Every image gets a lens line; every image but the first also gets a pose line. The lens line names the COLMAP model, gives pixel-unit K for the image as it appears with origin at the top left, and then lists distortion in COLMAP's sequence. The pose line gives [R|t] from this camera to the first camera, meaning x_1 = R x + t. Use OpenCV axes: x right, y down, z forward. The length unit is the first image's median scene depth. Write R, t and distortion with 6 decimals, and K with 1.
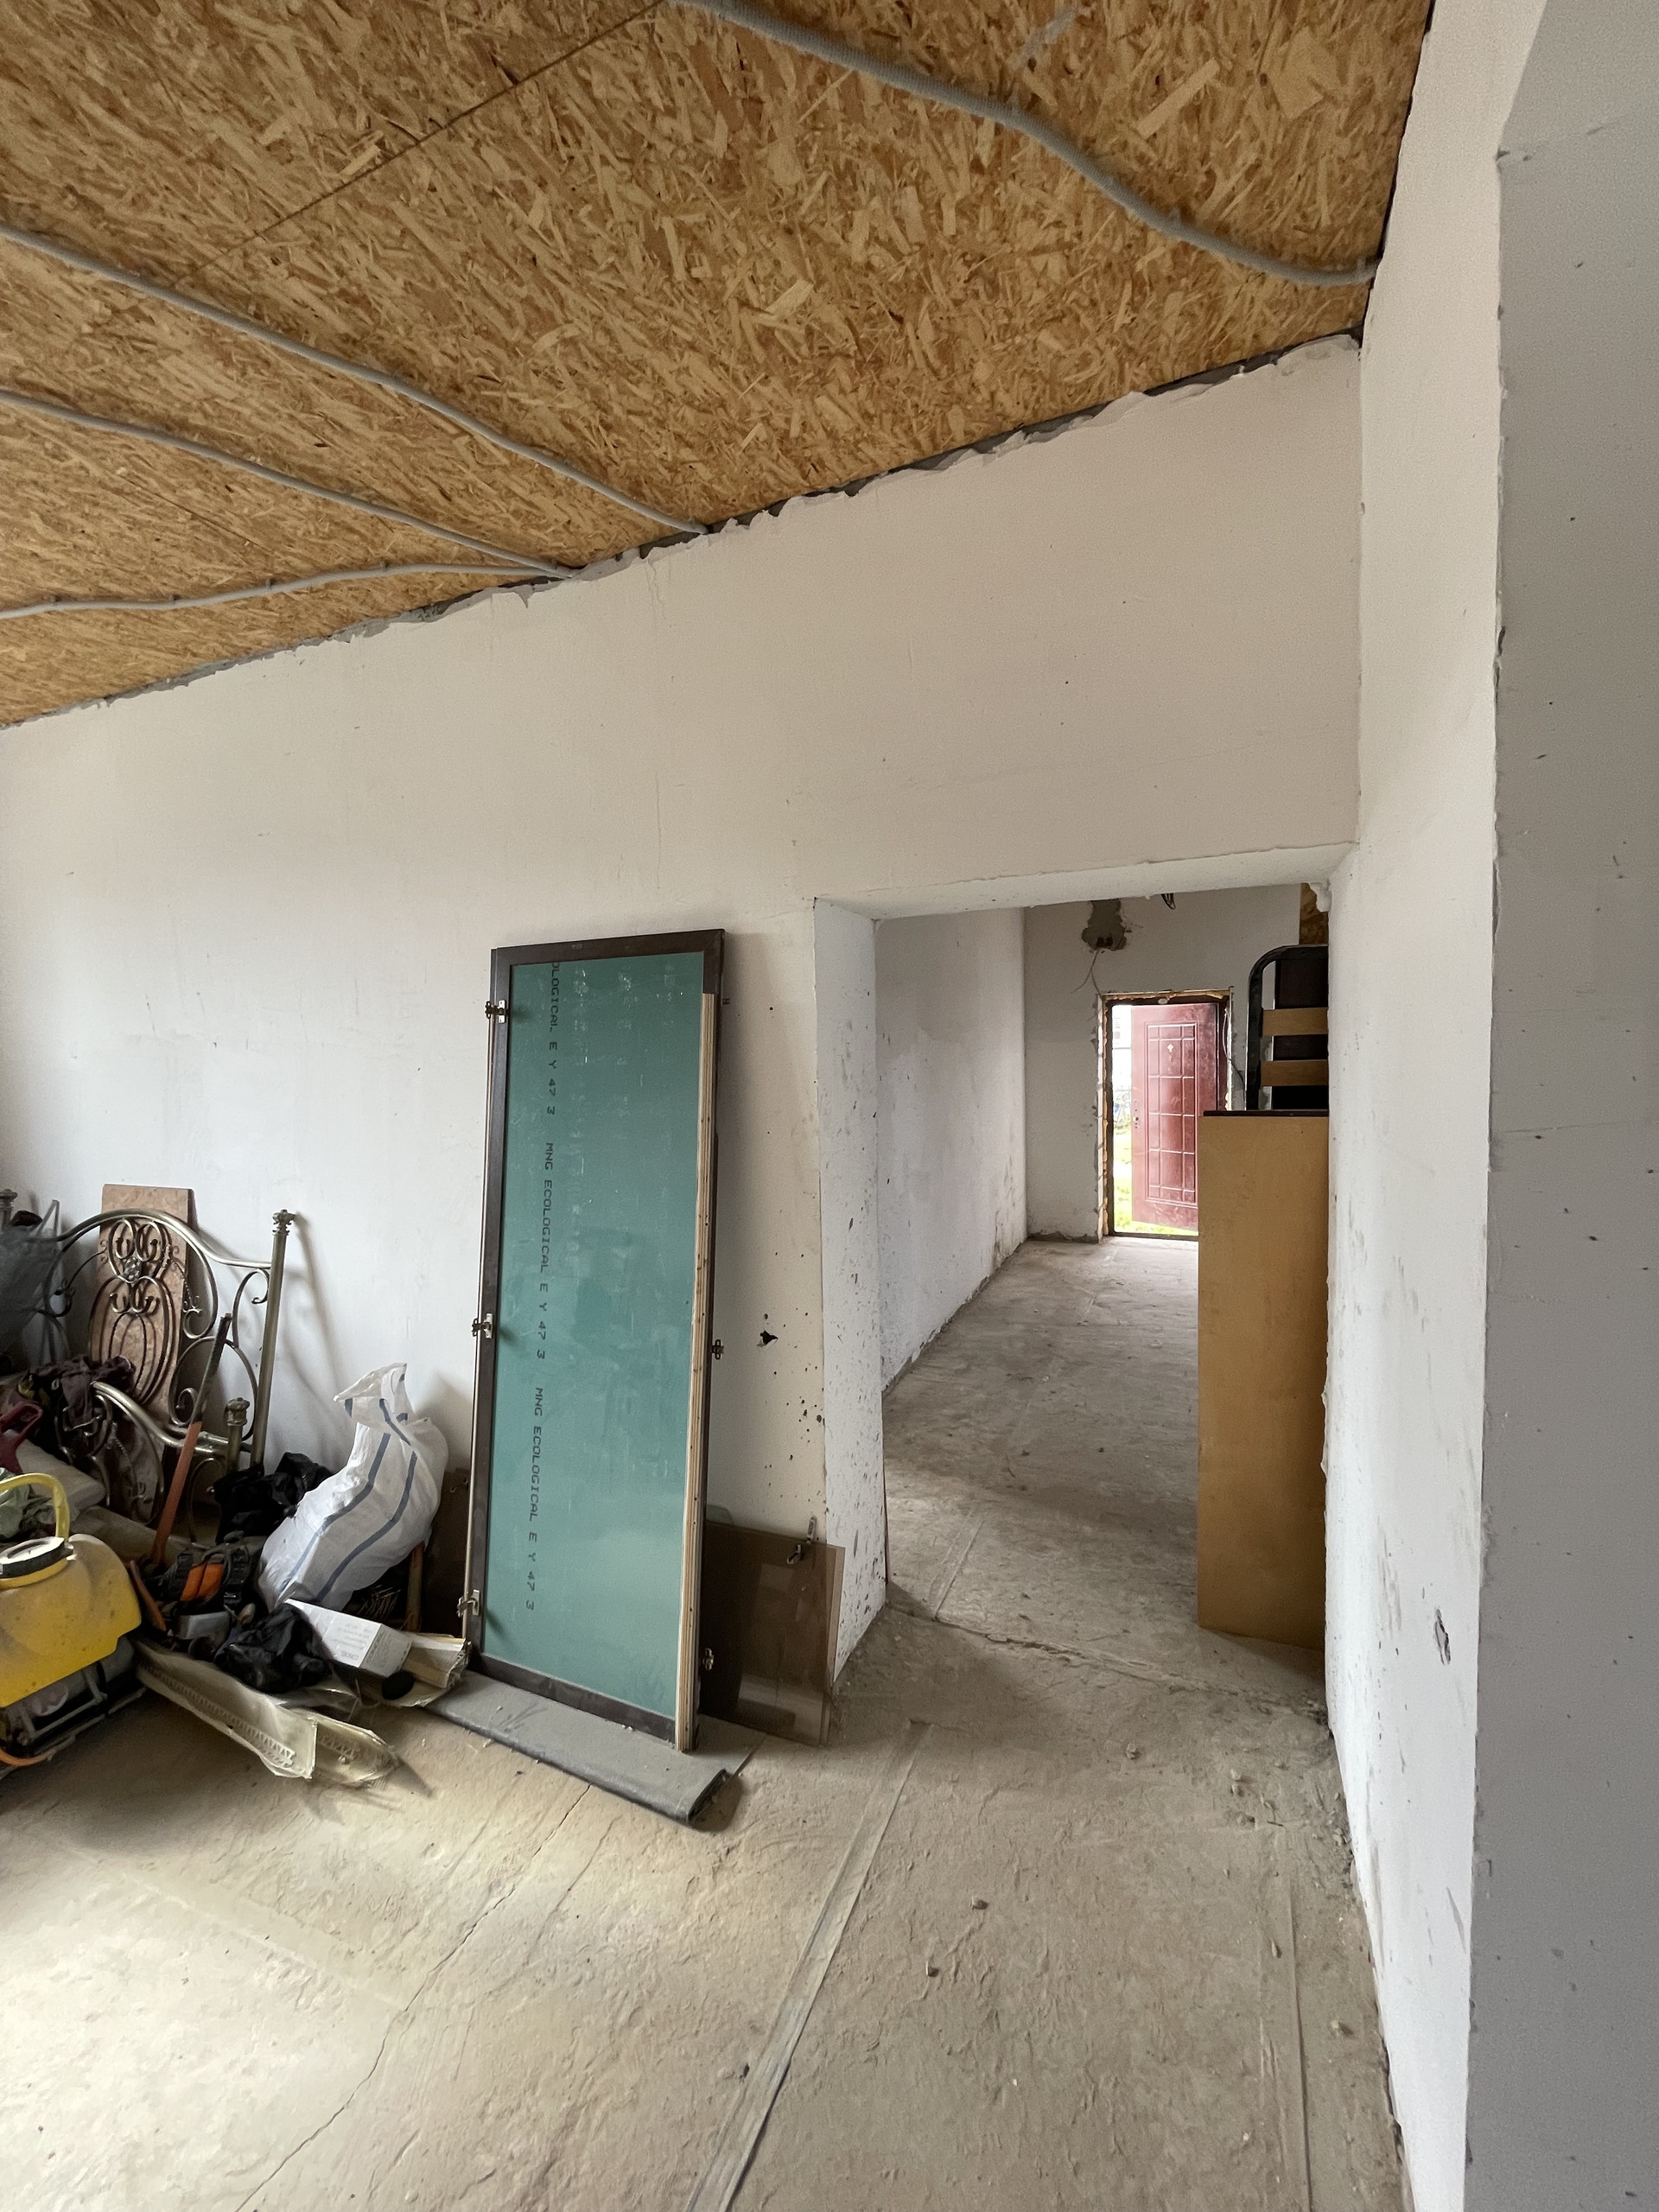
lens RADIAL K [[890.6, 0, 830.9], [0, 890.6, 1099.3], [0, 0, 1]] dist [-0.003266, -0.000698]
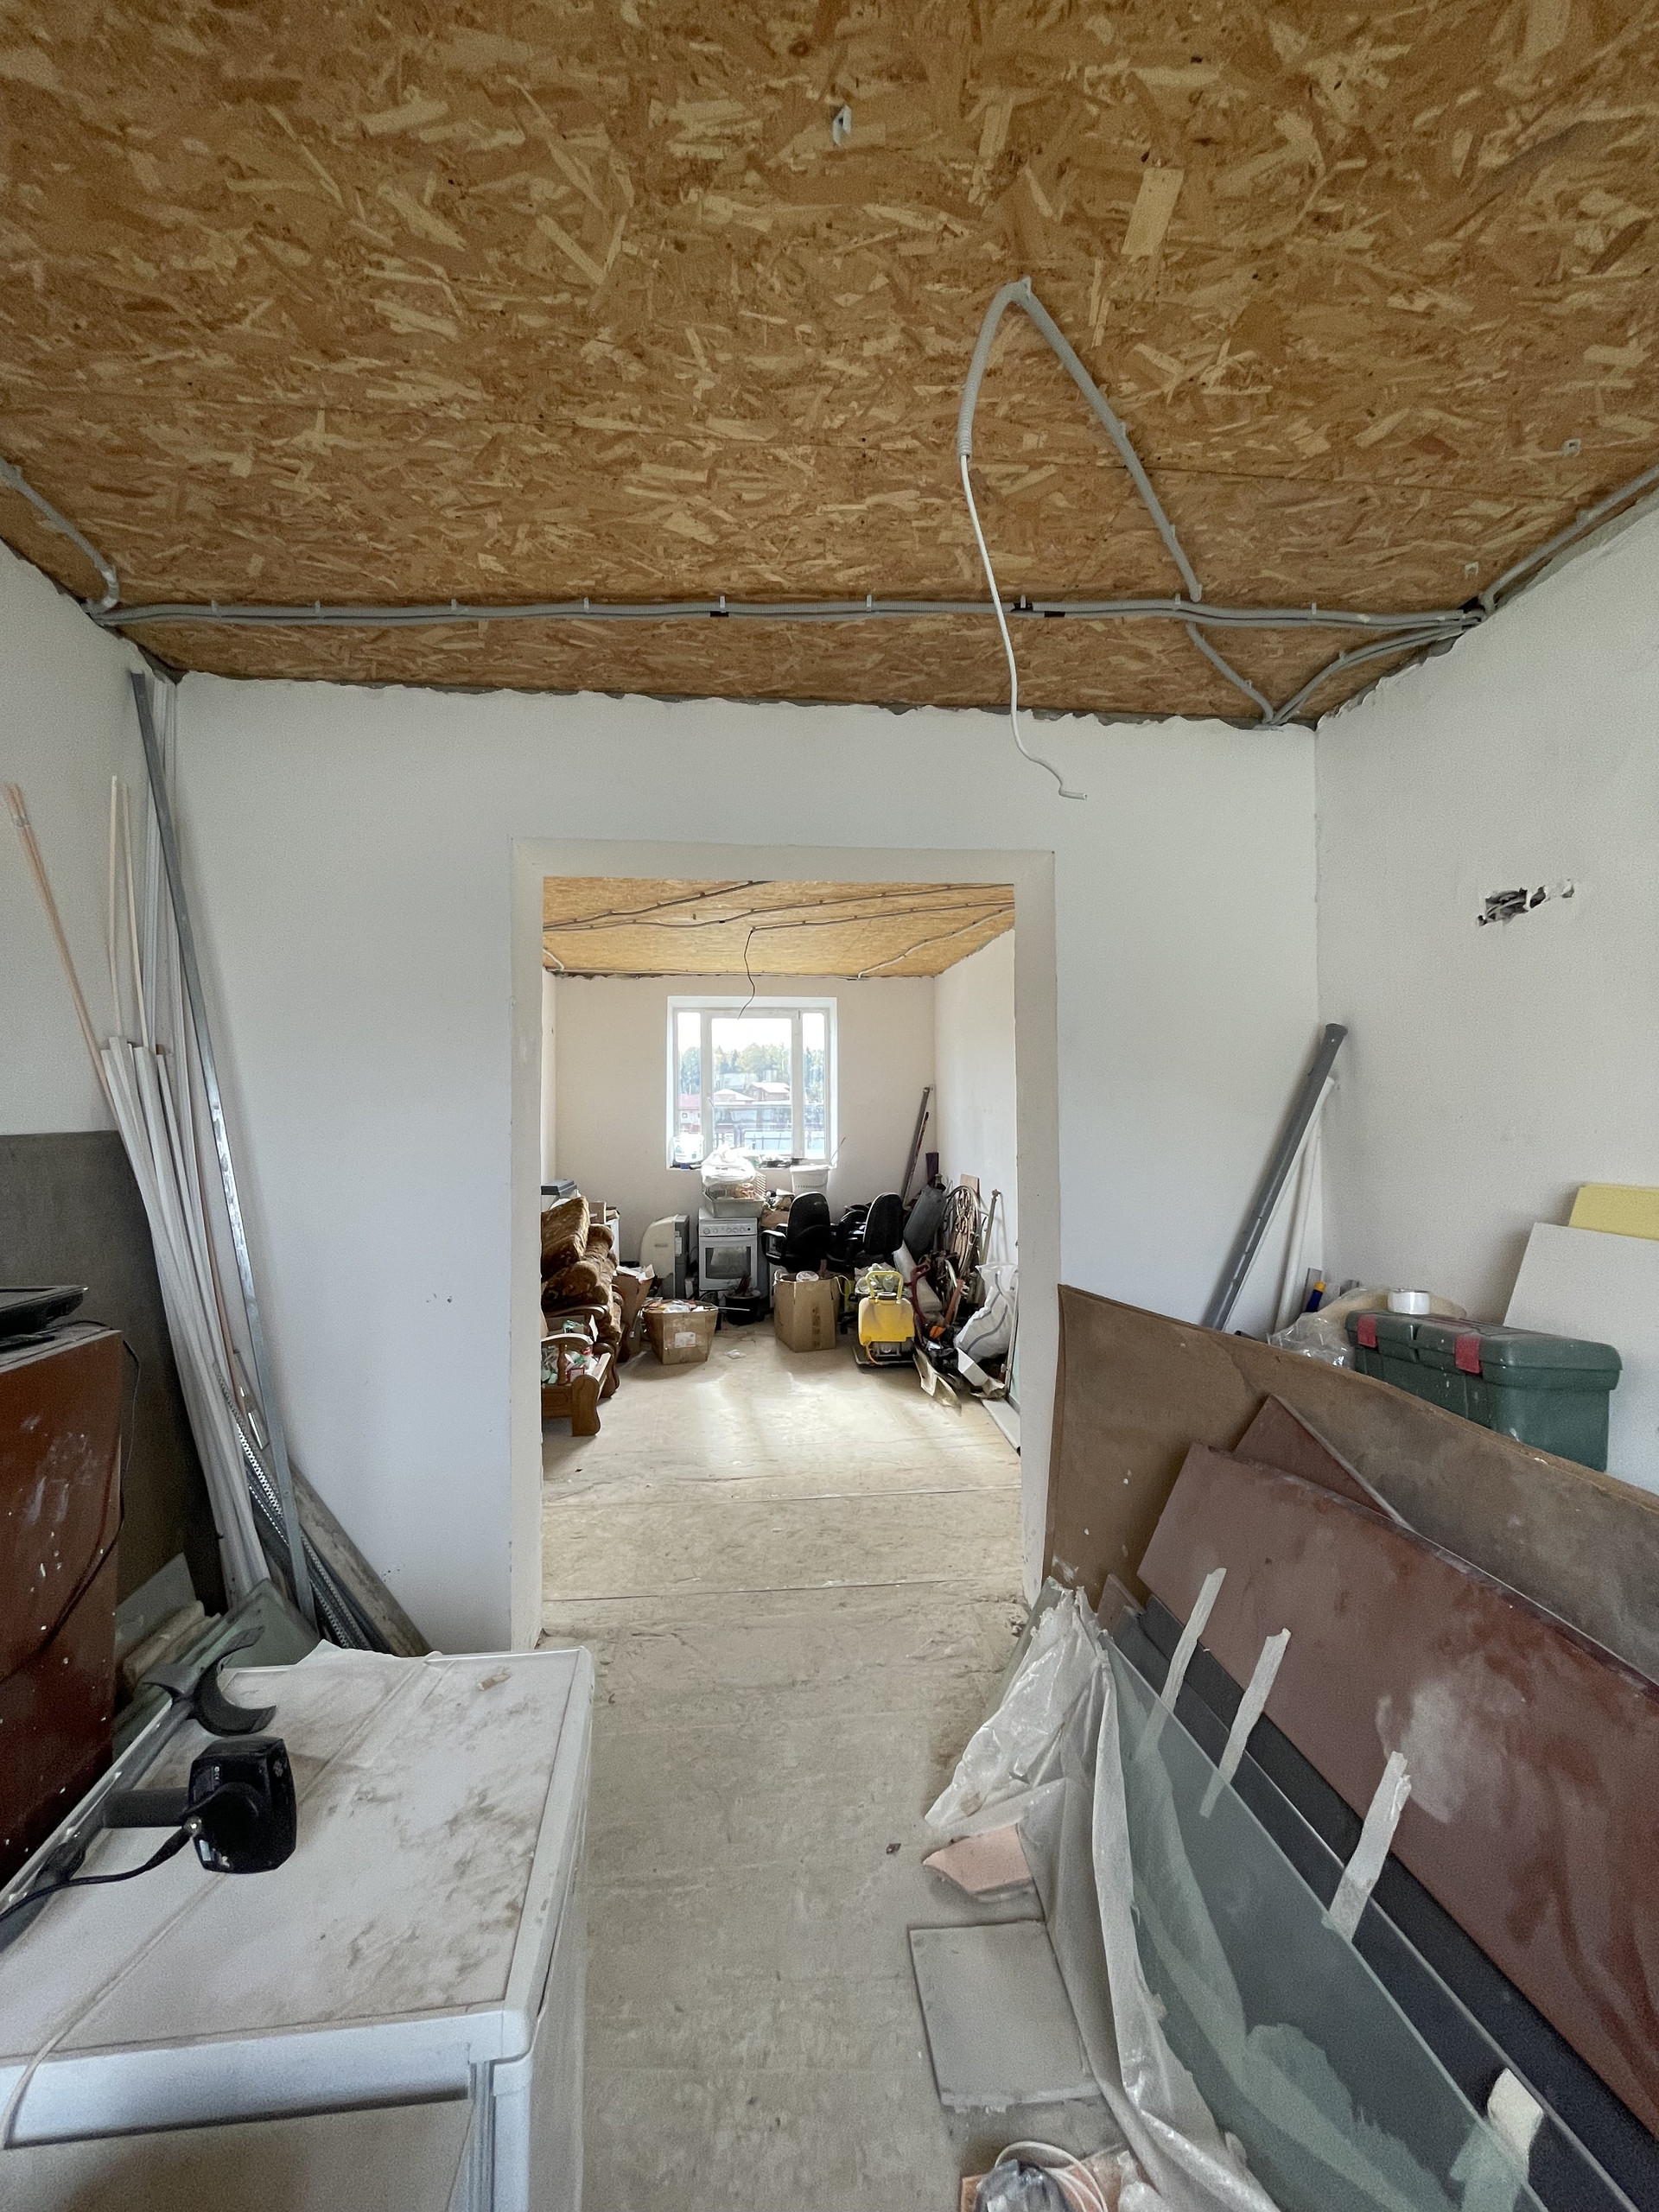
lens RADIAL K [[889.3, 0, 828.4], [0, 889.3, 1101.1], [0, 0, 1]] dist [0.009645, -0.004822]
pose [[0.486307, 0.004231, -0.873778, 1.319597], [-0.052430, 0.998328, -0.024347, -0.016887], [0.872213, 0.057652, 0.485716, -0.501131]]
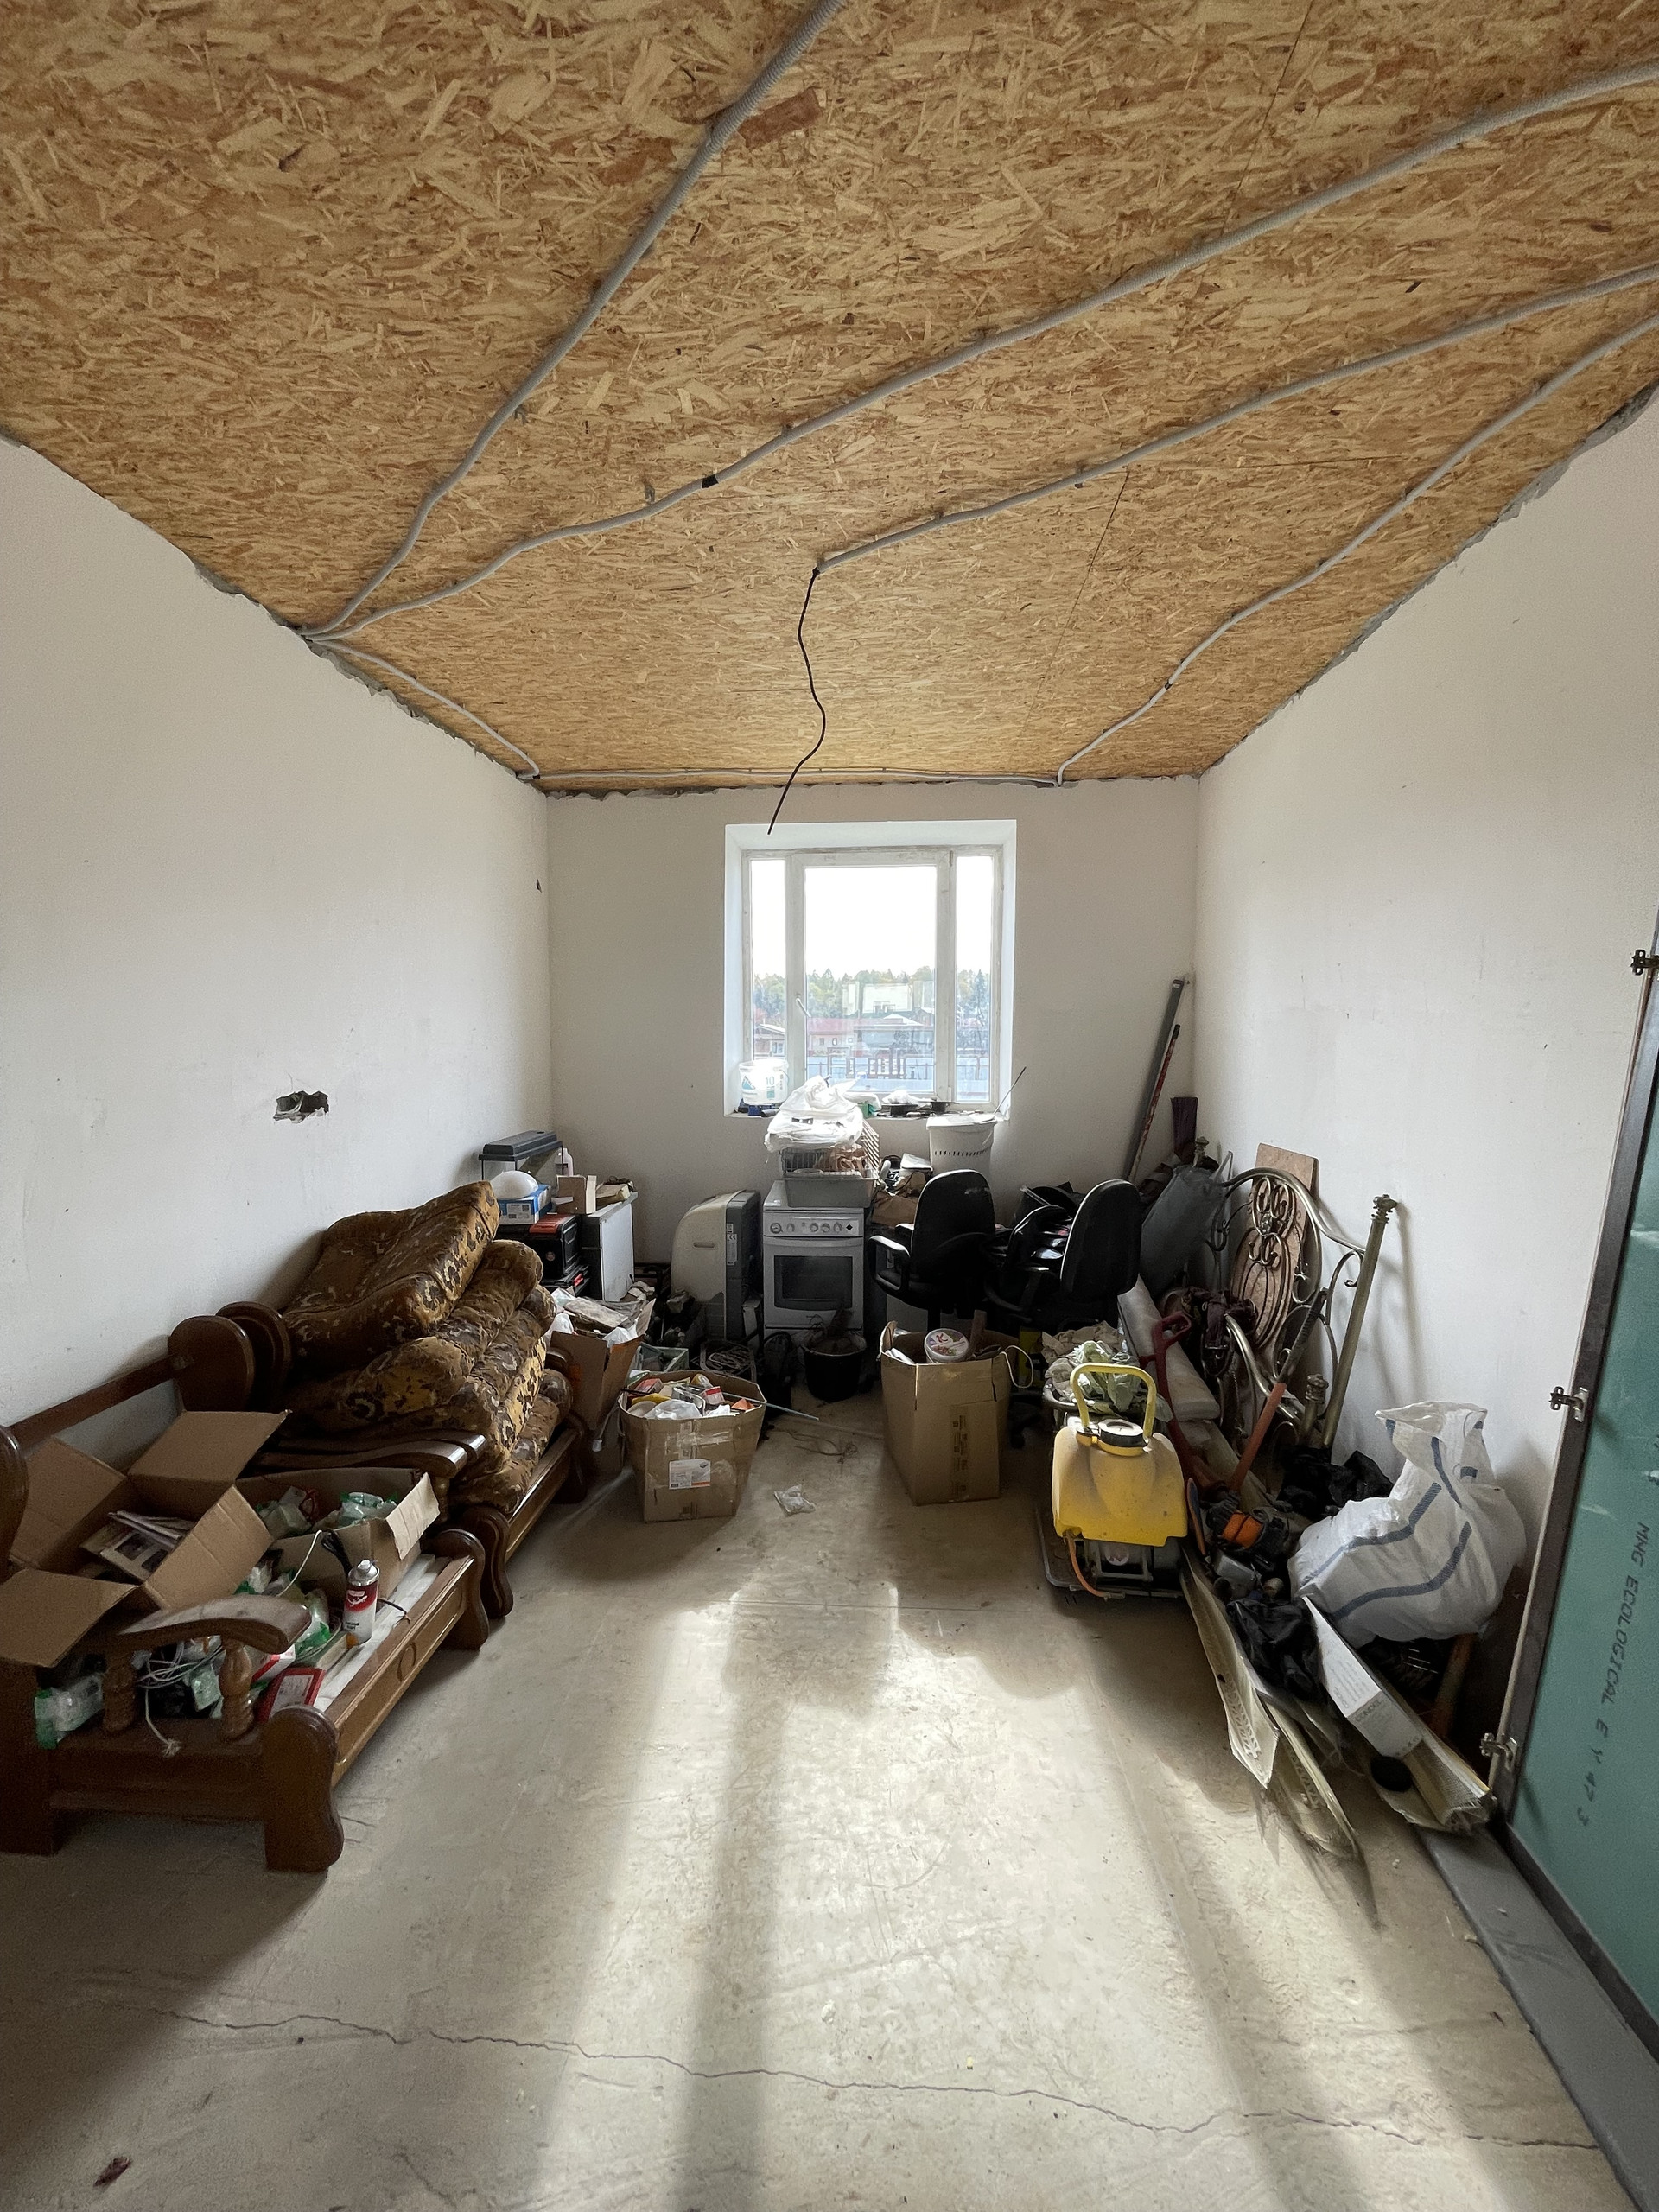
lens RADIAL K [[889.3, 0, 828.4], [0, 889.3, 1101.1], [0, 0, 1]] dist [0.009645, -0.004822]
pose [[0.312634, 0.086210, -0.945953, 0.089093], [-0.064272, 0.995510, 0.069485, 0.000126], [0.947697, 0.039075, 0.316772, 0.193703]]
